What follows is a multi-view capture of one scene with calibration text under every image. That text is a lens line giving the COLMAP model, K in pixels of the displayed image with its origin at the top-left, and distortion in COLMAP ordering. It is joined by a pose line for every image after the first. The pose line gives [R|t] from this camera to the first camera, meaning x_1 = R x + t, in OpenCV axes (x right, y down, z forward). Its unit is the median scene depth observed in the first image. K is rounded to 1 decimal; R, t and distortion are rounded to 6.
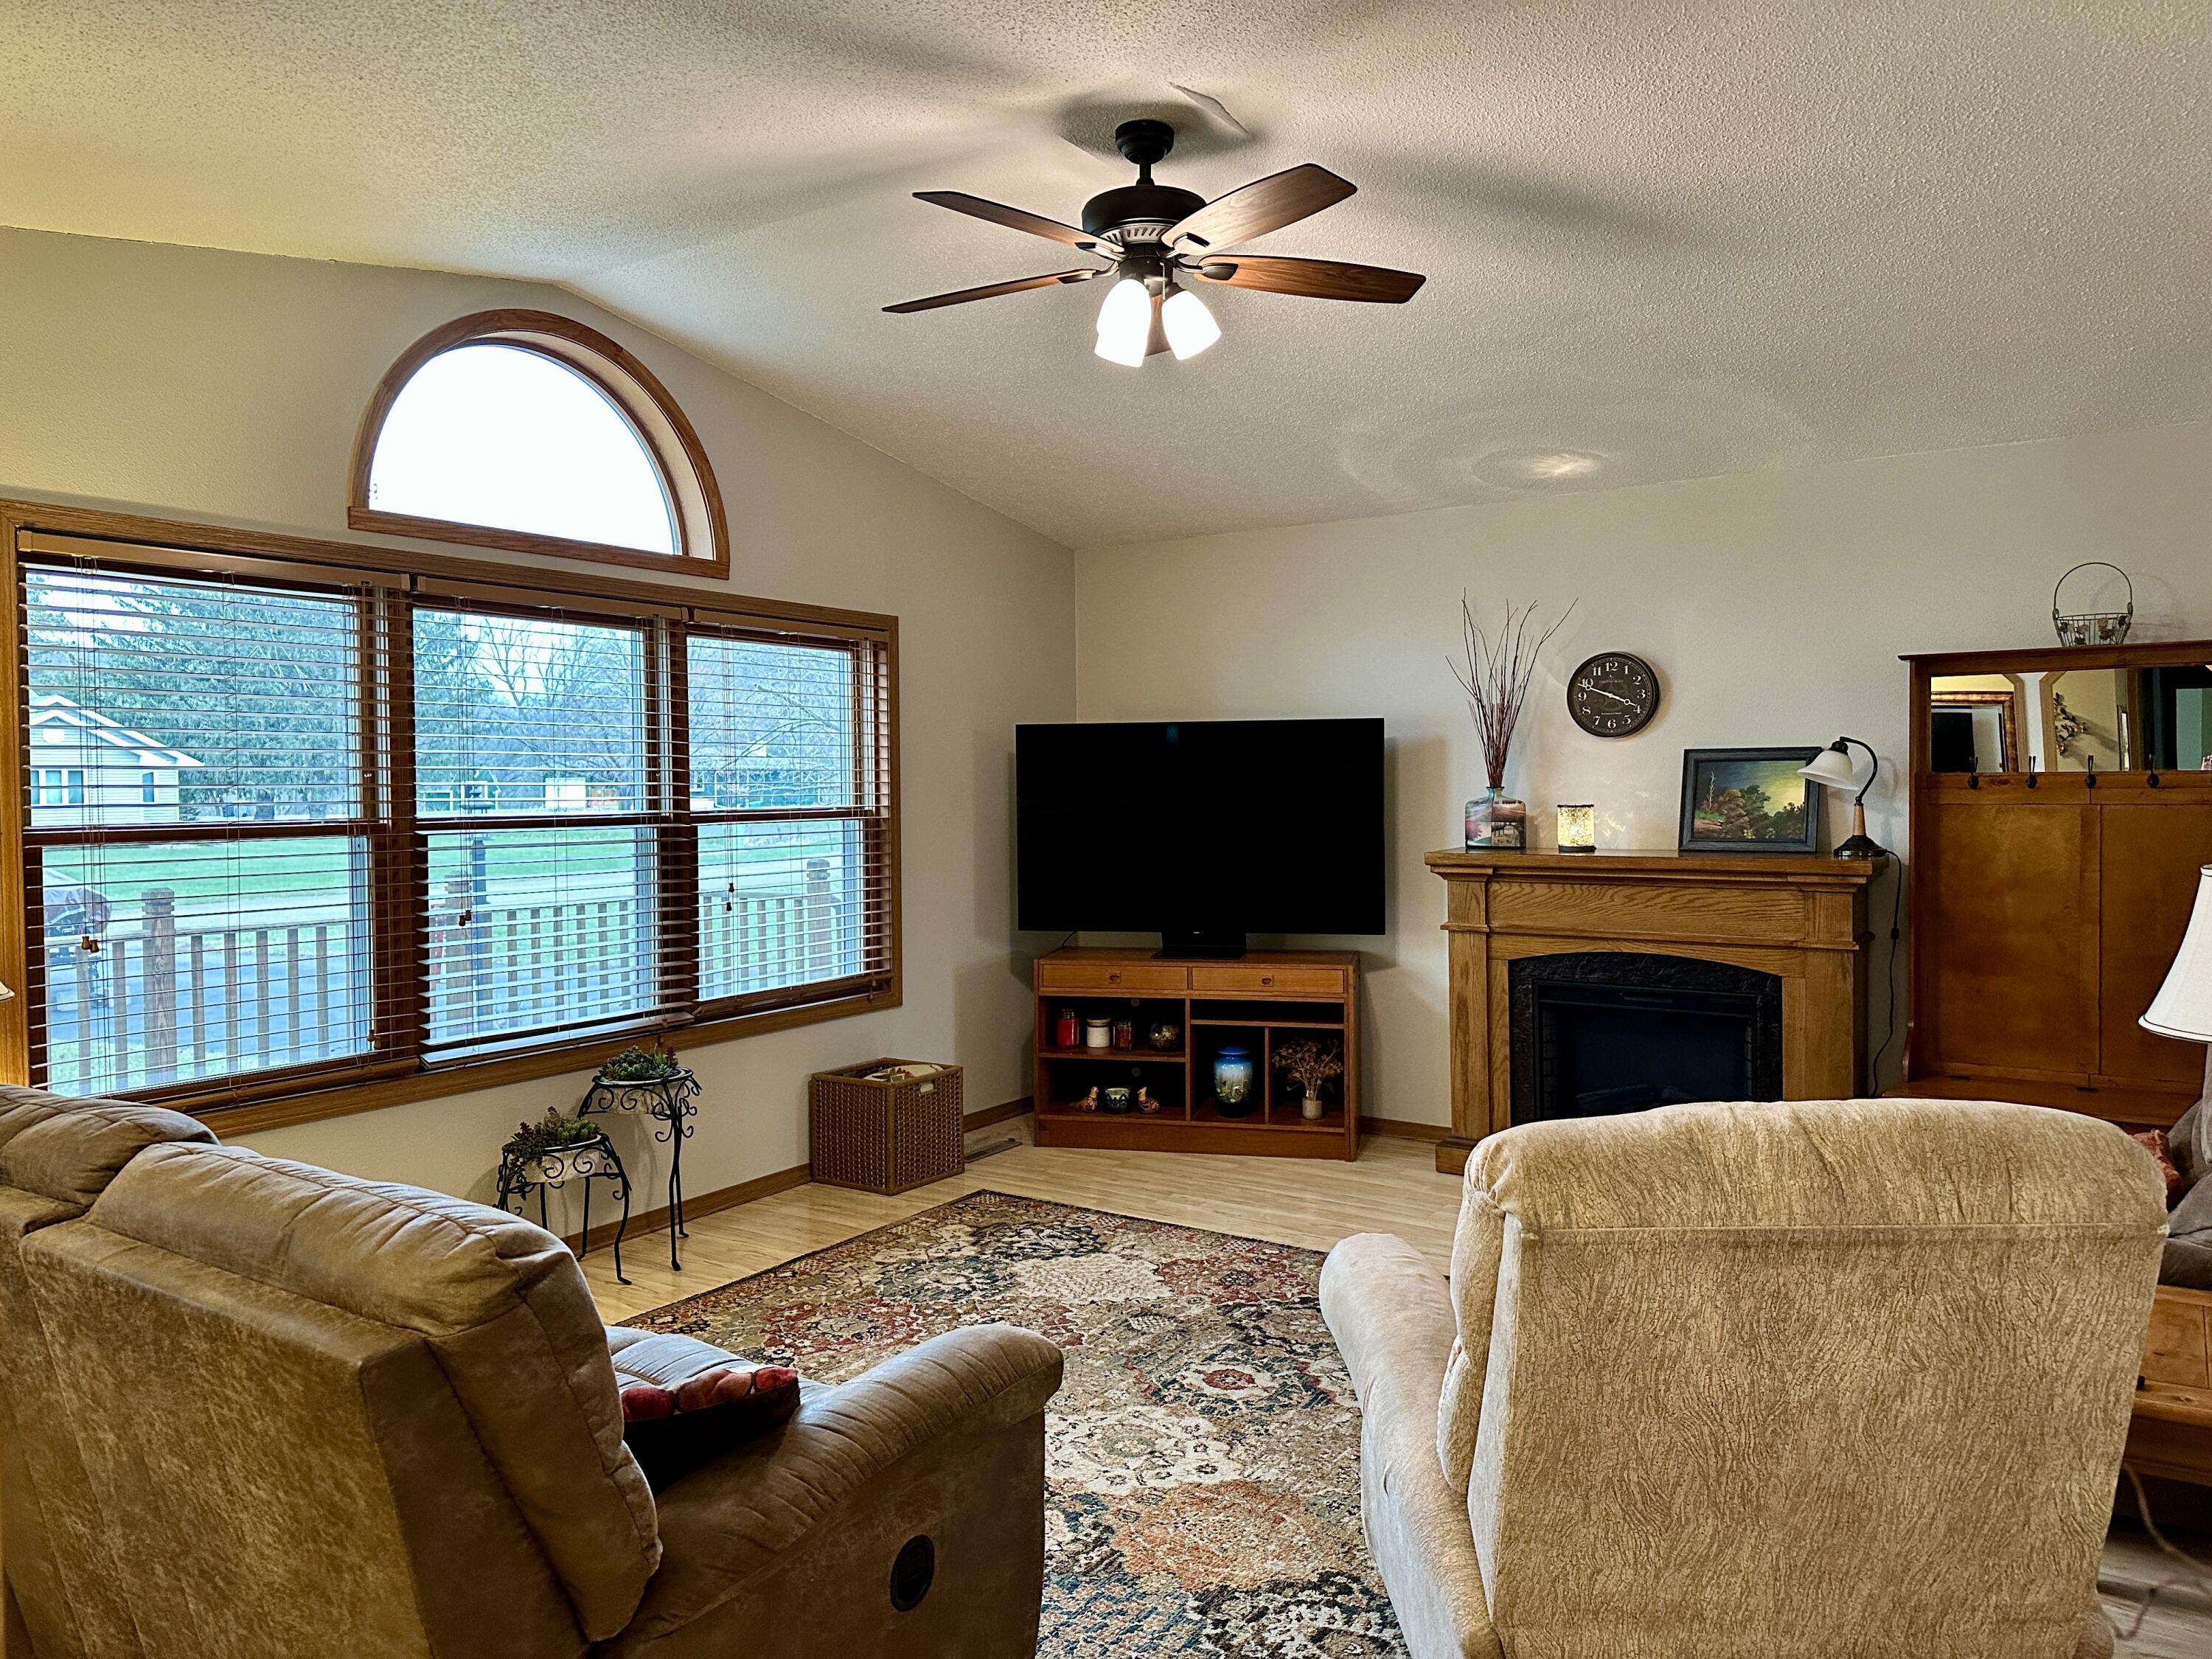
lens RADIAL K [[1535.4, 0, 1104.6], [0, 1535.4, 816.0], [0, 0, 1]] dist [0.072016, -0.093068]
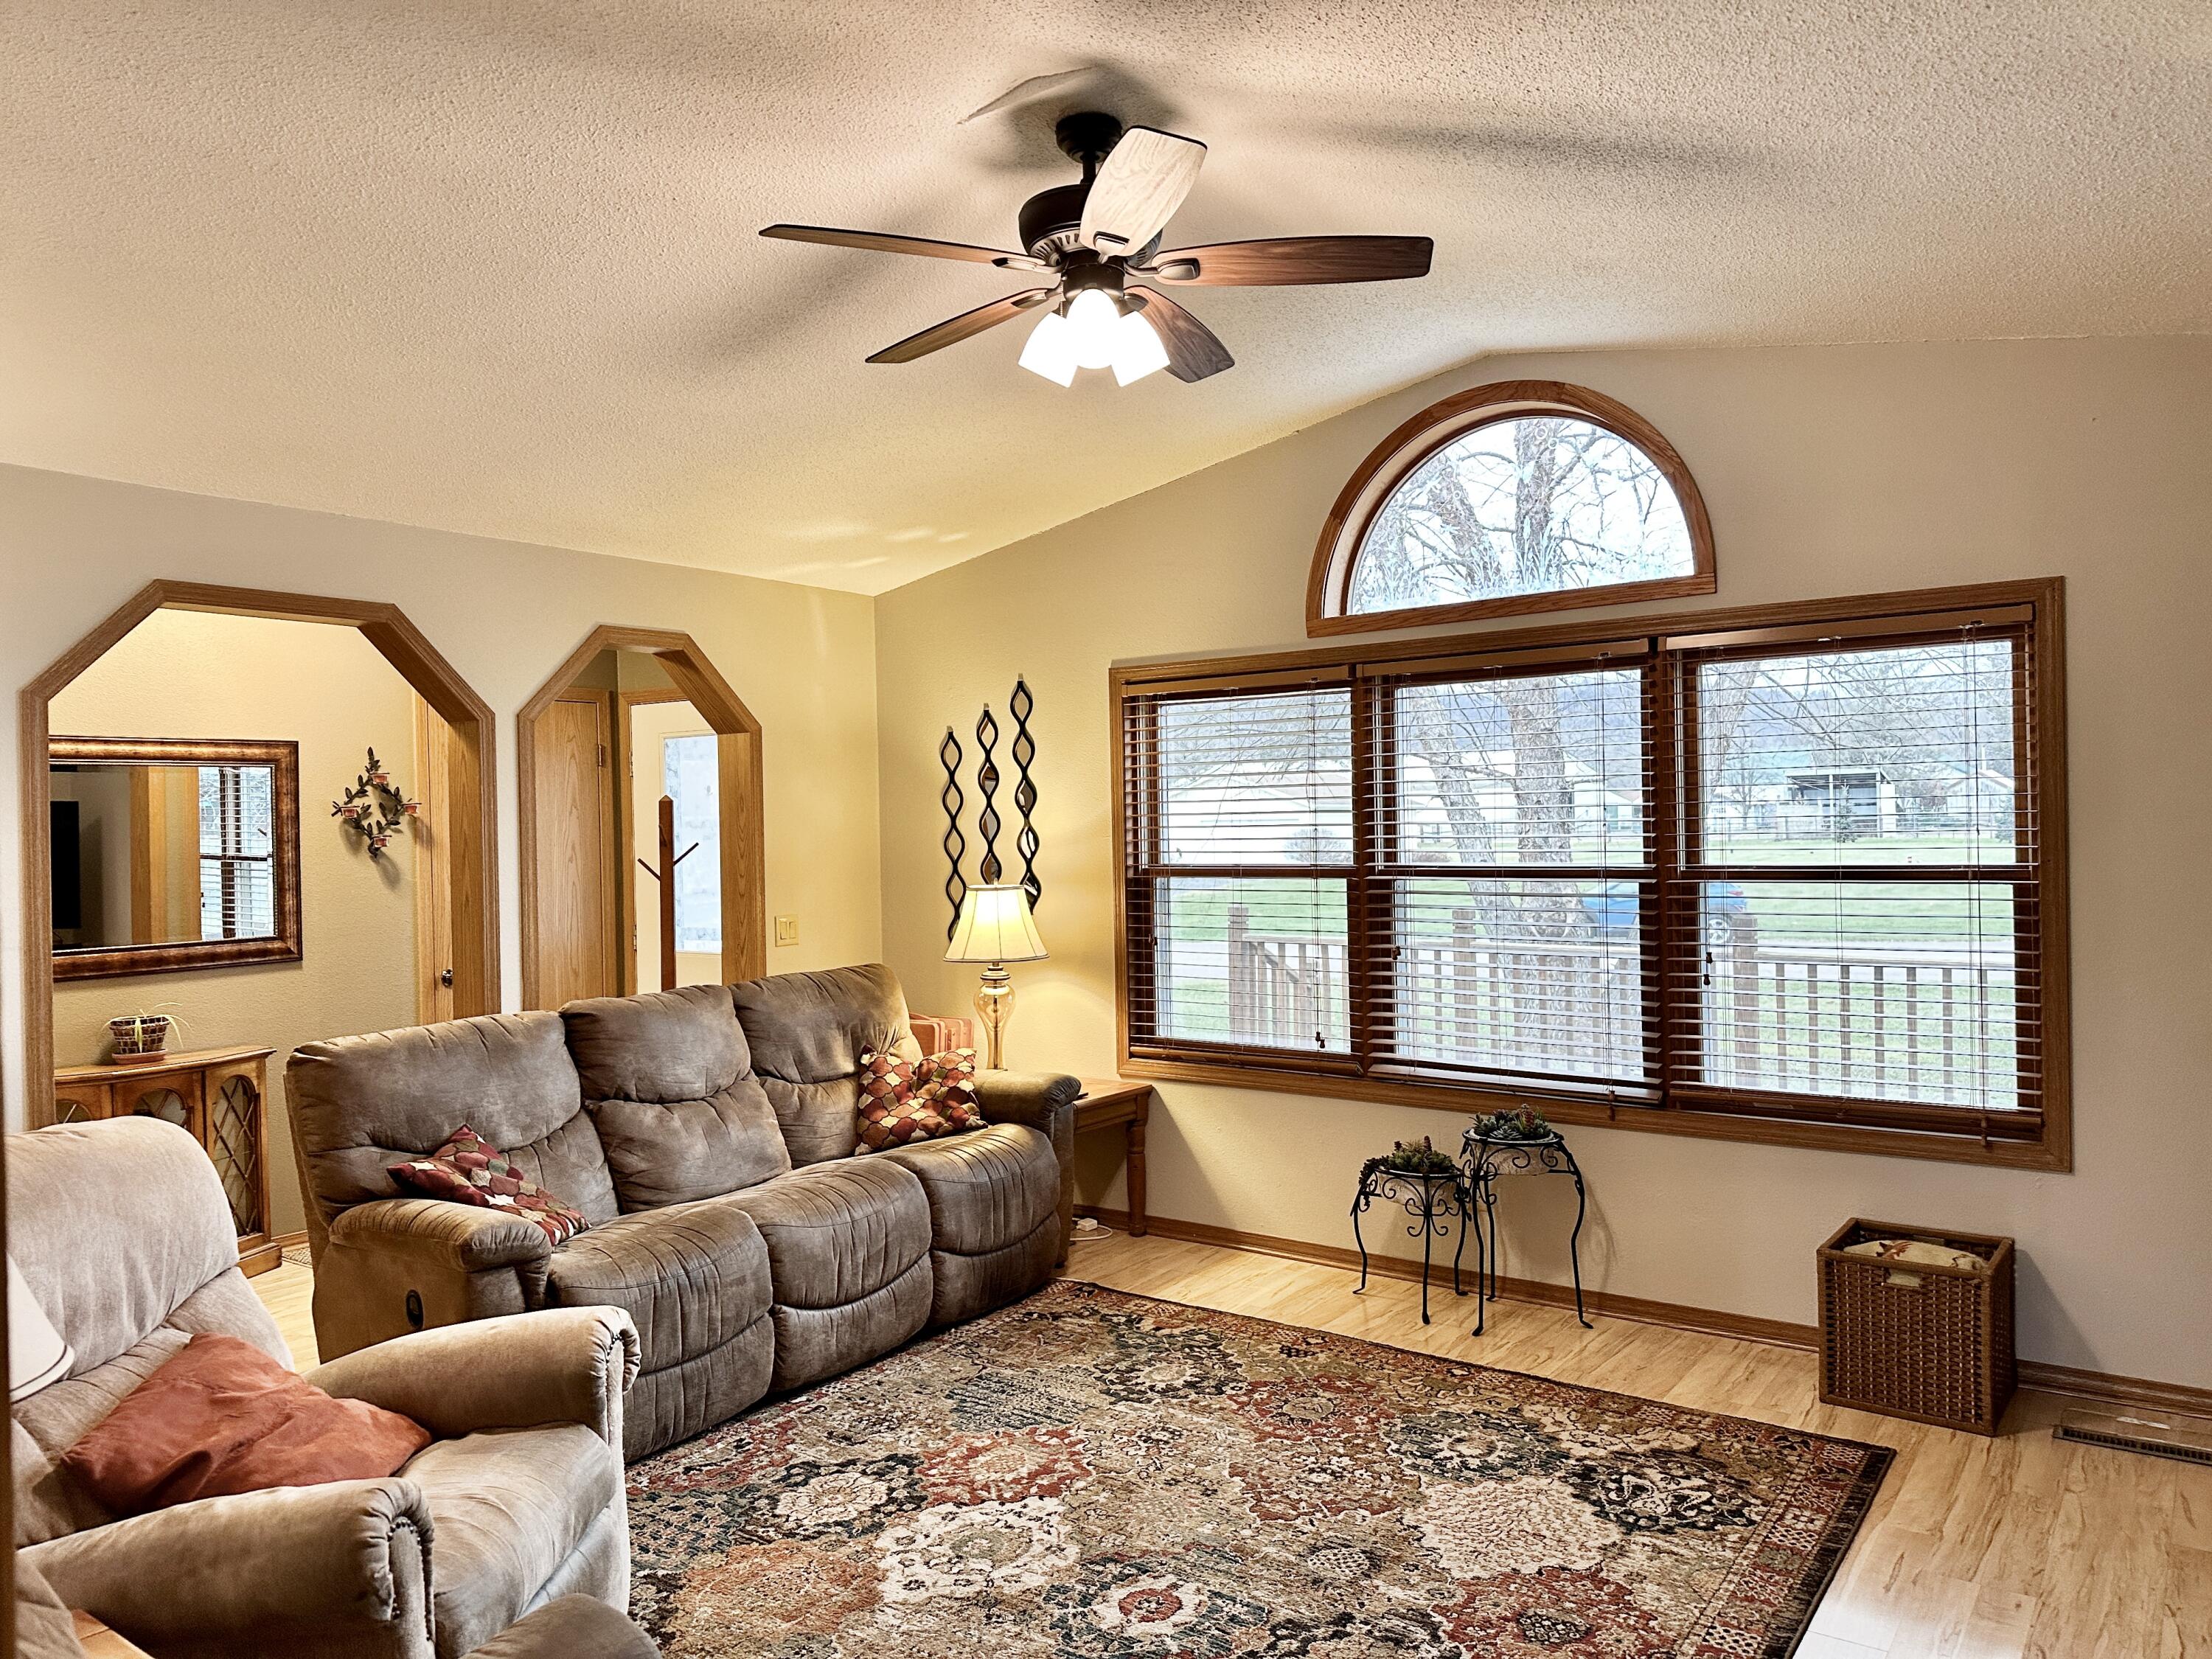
lens RADIAL K [[1535.4, 0, 1128.7], [0, 1535.4, 824.0], [0, 0, 1]] dist [0.072016, -0.093068]
pose [[-0.038415, 0.008148, -0.999229, 0.780623], [-0.001671, 0.999965, 0.008219, -0.041969], [0.999260, 0.001986, -0.038400, 0.901349]]
